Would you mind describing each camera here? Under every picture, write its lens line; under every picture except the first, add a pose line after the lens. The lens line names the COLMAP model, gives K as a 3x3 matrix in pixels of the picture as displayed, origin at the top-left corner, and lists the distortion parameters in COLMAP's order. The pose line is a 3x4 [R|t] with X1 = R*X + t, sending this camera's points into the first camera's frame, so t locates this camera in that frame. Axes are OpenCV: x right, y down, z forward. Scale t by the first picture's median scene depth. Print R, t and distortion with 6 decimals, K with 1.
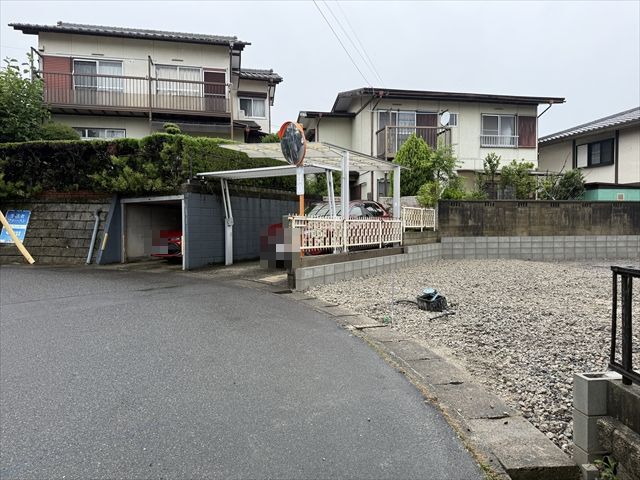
lens RADIAL K [[442.1, 0, 322.8], [0, 442.1, 244.2], [0, 0, 1]] dist [0.067275, -0.080349]
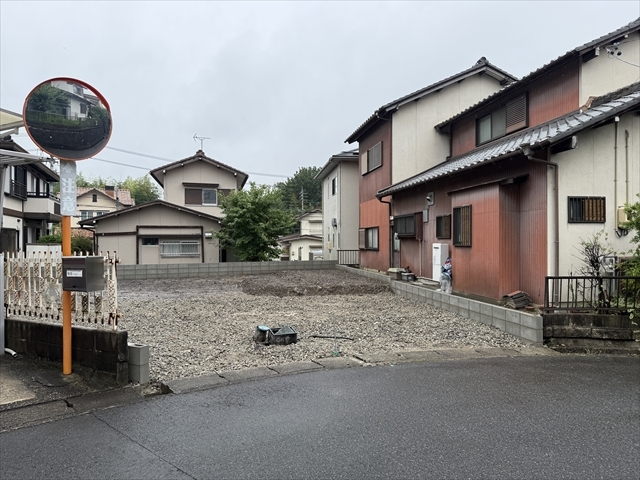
lens RADIAL K [[441.9, 0, 316.5], [0, 441.9, 241.9], [0, 0, 1]] dist [0.129543, -0.191719]
pose [[-0.078444, 0.003173, 0.996913, -0.342901], [0.041809, 0.999126, 0.000110, -0.038491], [-0.996041, 0.041689, -0.078508, 0.408720]]
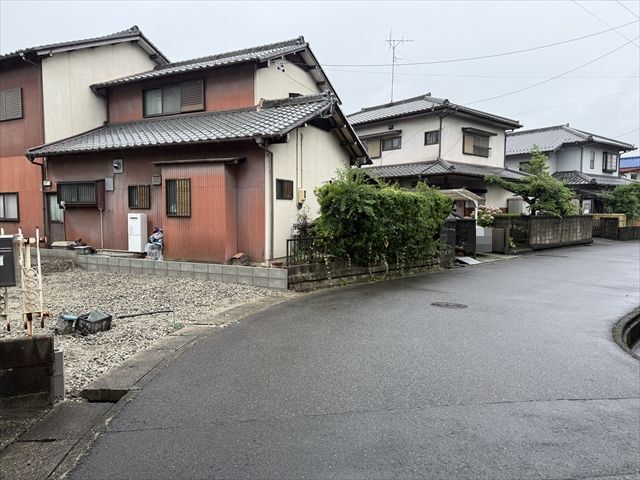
lens RADIAL K [[442.1, 0, 322.8], [0, 442.1, 244.2], [0, 0, 1]] dist [0.067275, -0.080349]
pose [[-0.844706, -0.039436, 0.533775, -0.266567], [0.020099, 0.994241, 0.105263, -0.049172], [-0.534853, 0.099645, -0.839049, 0.620948]]
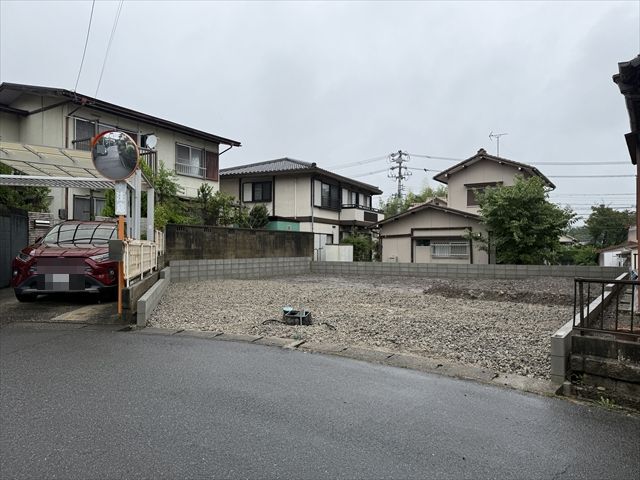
lens RADIAL K [[441.9, 0, 316.5], [0, 441.9, 241.9], [0, 0, 1]] dist [0.129543, -0.191719]
pose [[0.681168, 0.016936, 0.731932, -0.240007], [0.020788, 0.998882, -0.042459, -0.008384], [-0.731832, 0.044137, 0.680054, 0.065335]]
